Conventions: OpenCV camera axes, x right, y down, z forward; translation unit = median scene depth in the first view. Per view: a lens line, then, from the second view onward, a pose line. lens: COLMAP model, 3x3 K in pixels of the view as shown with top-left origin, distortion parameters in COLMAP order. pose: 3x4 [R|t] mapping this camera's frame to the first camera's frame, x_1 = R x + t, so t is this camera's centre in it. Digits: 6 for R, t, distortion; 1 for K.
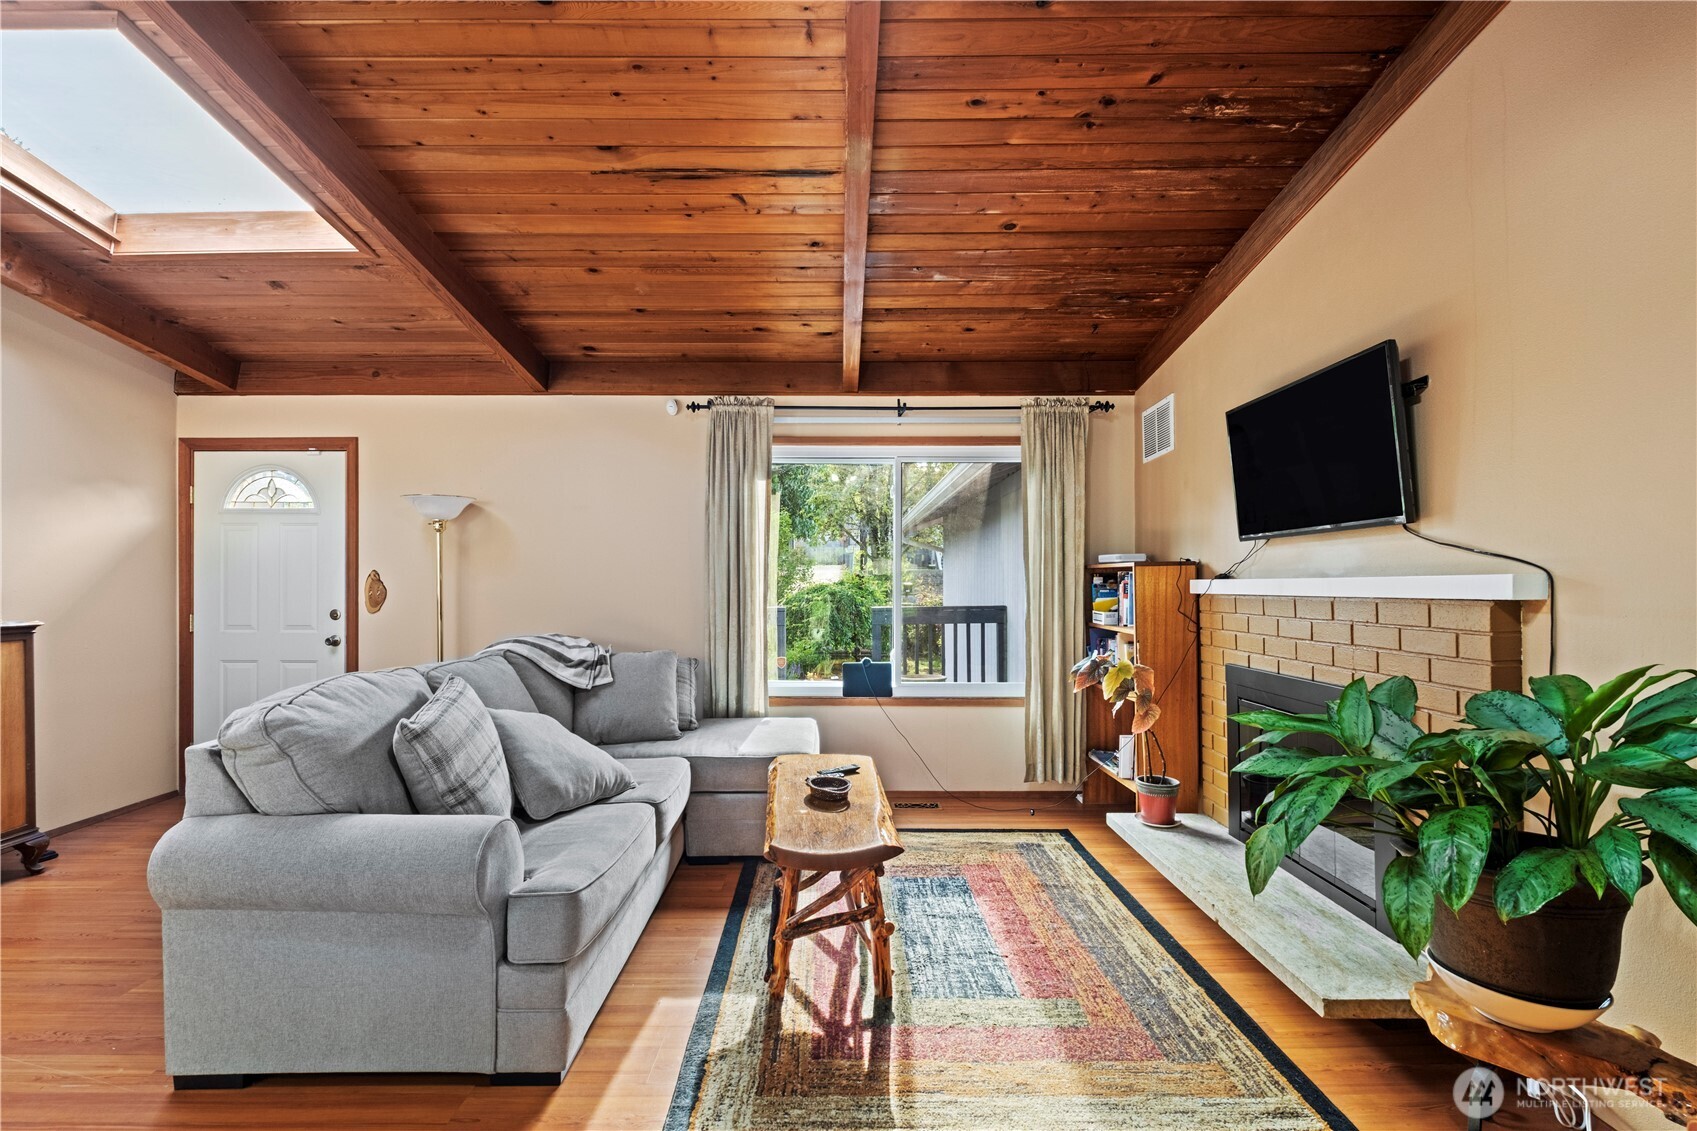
lens RADIAL K [[755.2, 0, 839.6], [0, 755.2, 582.3], [0, 0, 1]] dist [0.001454, 0.000173]
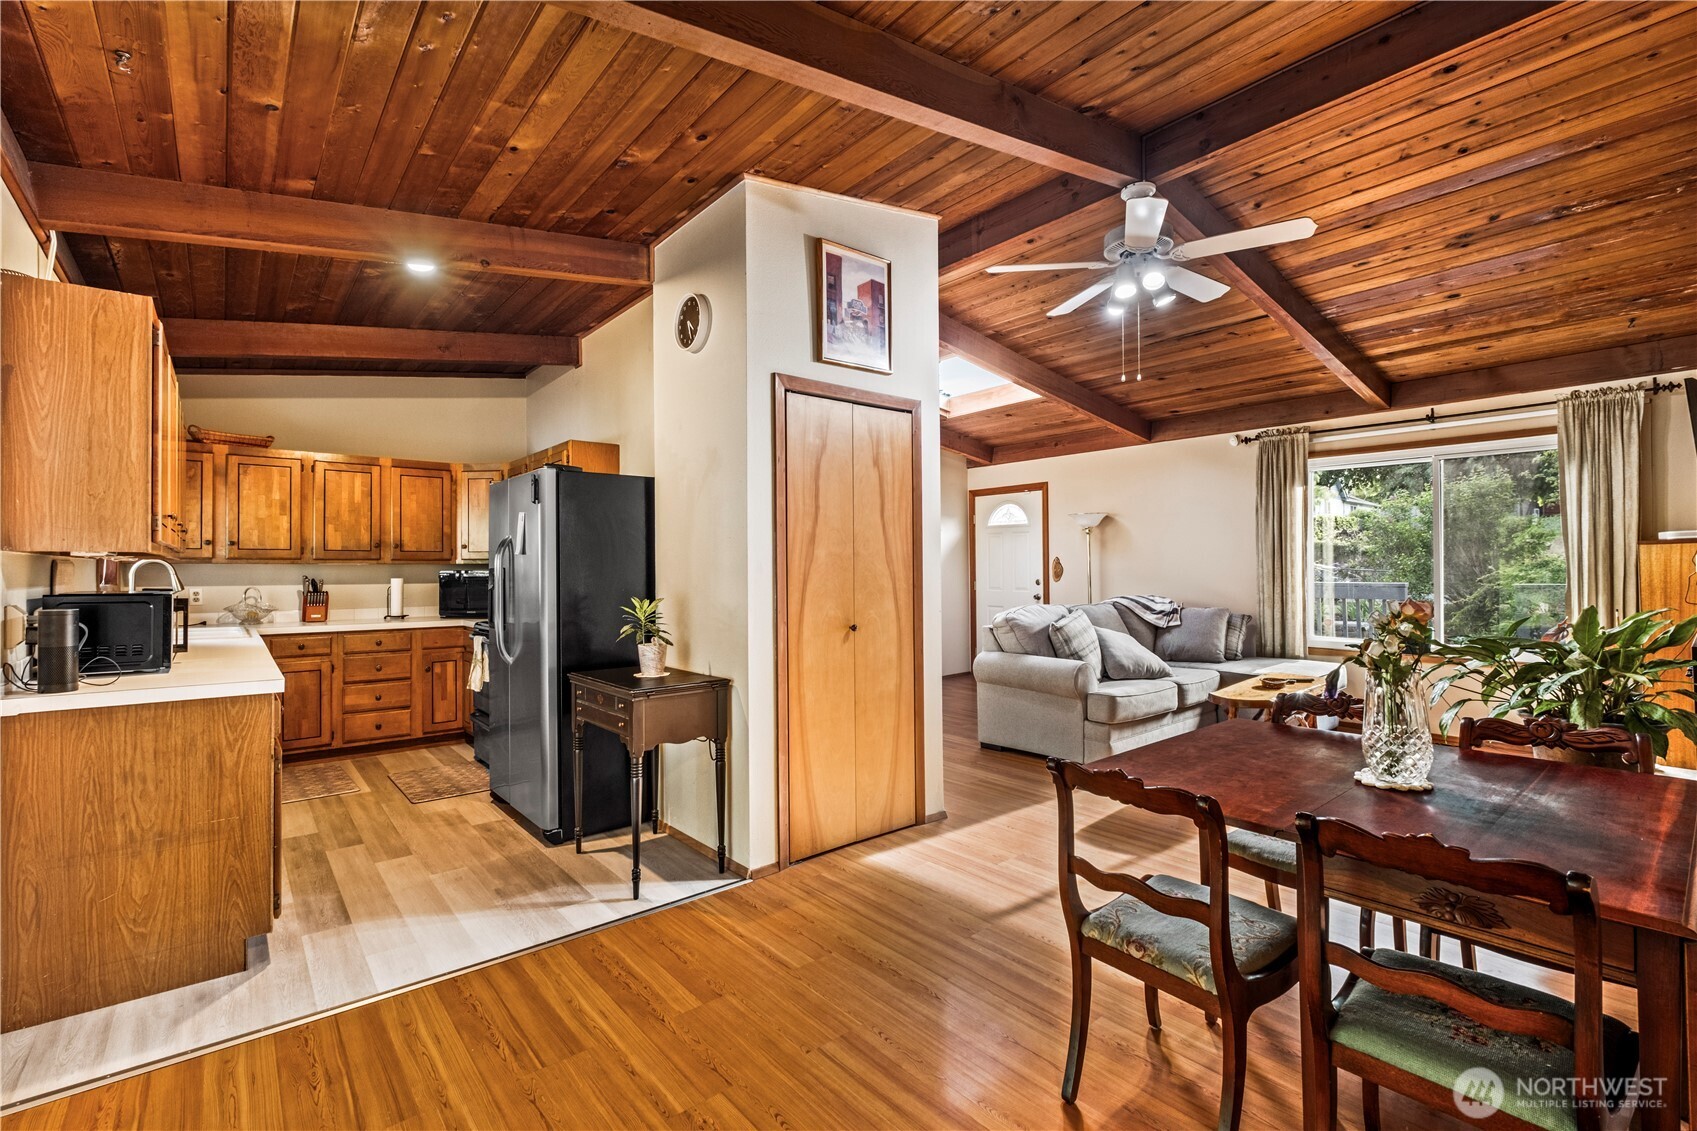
lens RADIAL K [[734.5, 0, 843.6], [0, 734.5, 559.6], [0, 0, 1]] dist [-0.006727, -0.001642]
pose [[0.645709, -0.012464, -0.763482, 0.385023], [0.012228, 0.999907, -0.005982, -0.006398], [0.763485, -0.005473, 0.645802, -0.502607]]
